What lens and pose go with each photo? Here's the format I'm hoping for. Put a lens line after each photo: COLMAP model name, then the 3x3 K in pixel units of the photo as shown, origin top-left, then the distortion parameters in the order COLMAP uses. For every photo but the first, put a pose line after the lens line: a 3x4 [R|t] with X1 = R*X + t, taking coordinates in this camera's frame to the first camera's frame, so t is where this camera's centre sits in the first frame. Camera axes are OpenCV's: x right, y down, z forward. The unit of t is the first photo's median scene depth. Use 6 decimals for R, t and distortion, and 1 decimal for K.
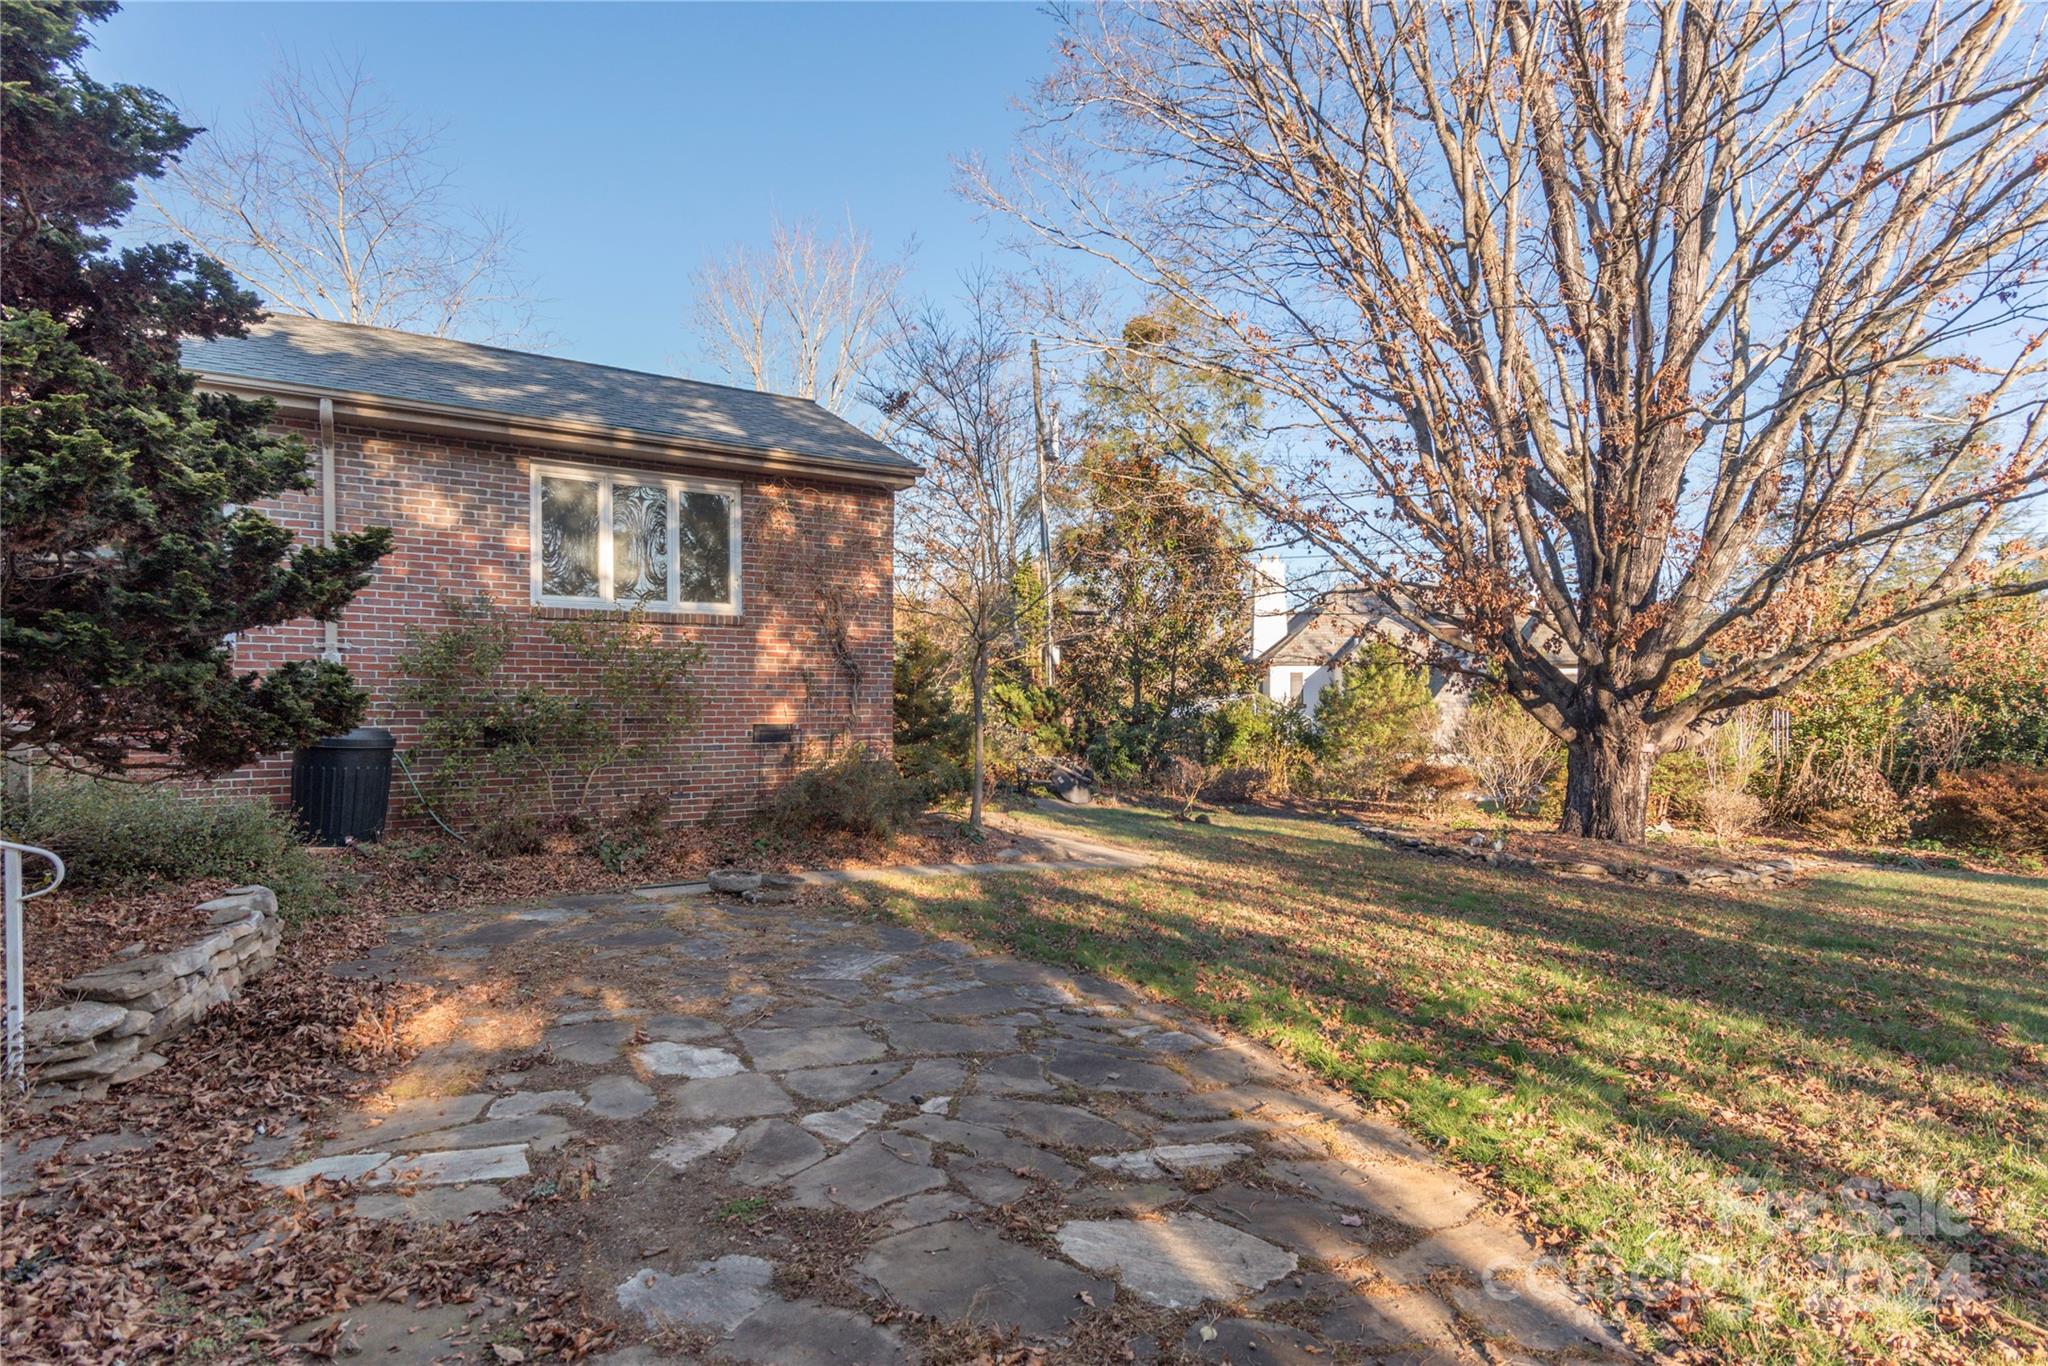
lens RADIAL K [[1060.5, 0, 1027.7], [0, 1060.5, 702.5], [0, 0, 1]] dist [0.018053, -0.000315]
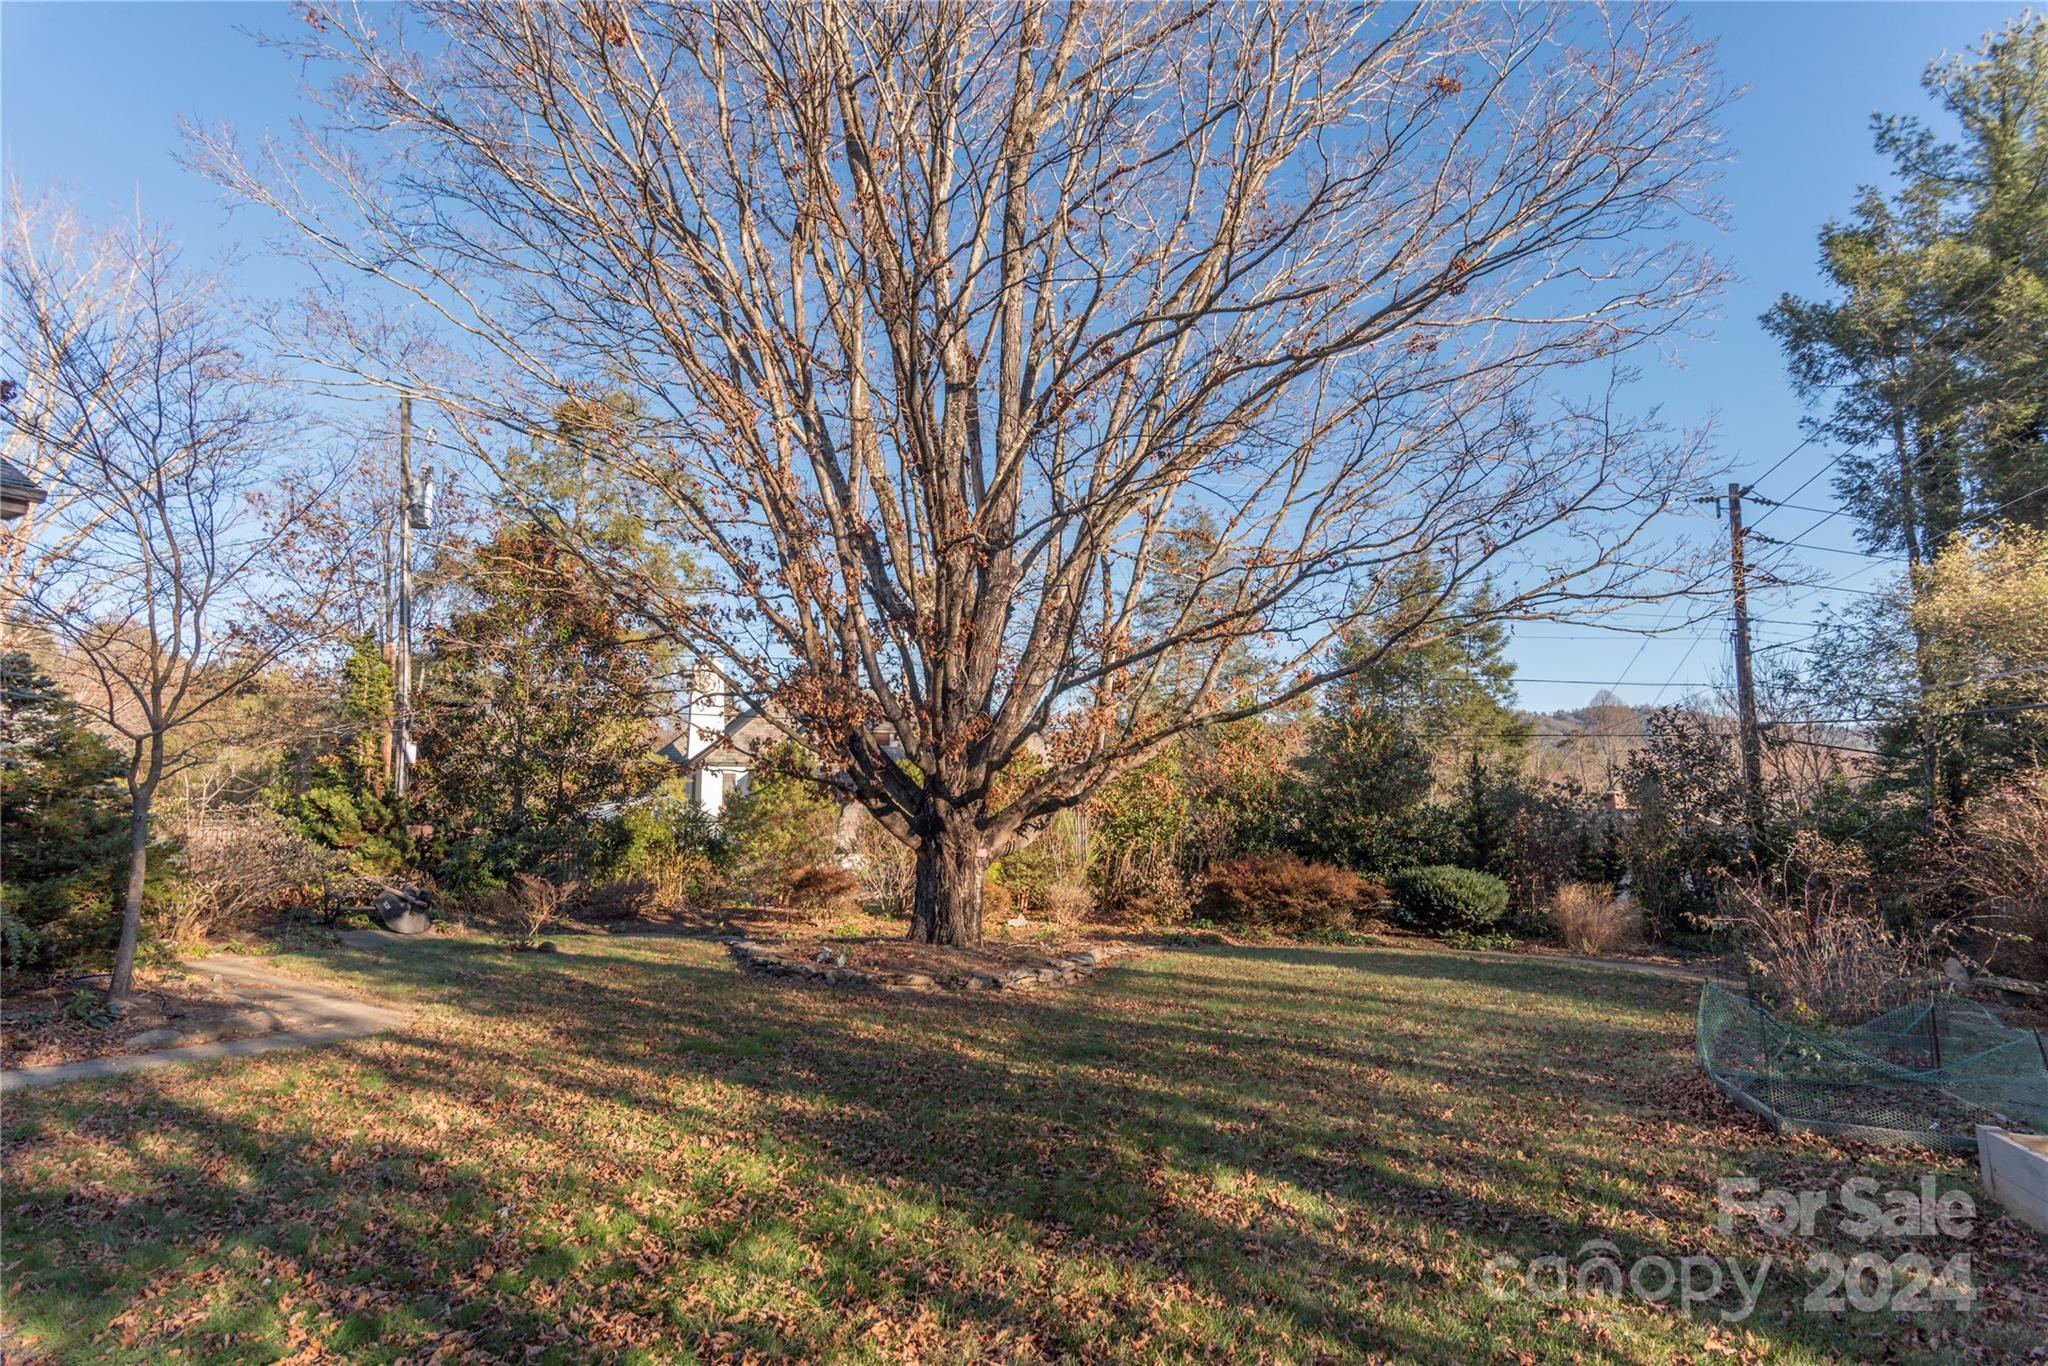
lens RADIAL K [[1025.9, 0, 1033.2], [0, 1025.9, 665.5], [0, 0, 1]] dist [0.011789, 0.000920]
pose [[0.873544, 0.059506, 0.483095, 0.088163], [0.004202, 0.991540, -0.129732, -0.006902], [-0.486728, 0.115356, 0.865904, 0.051006]]
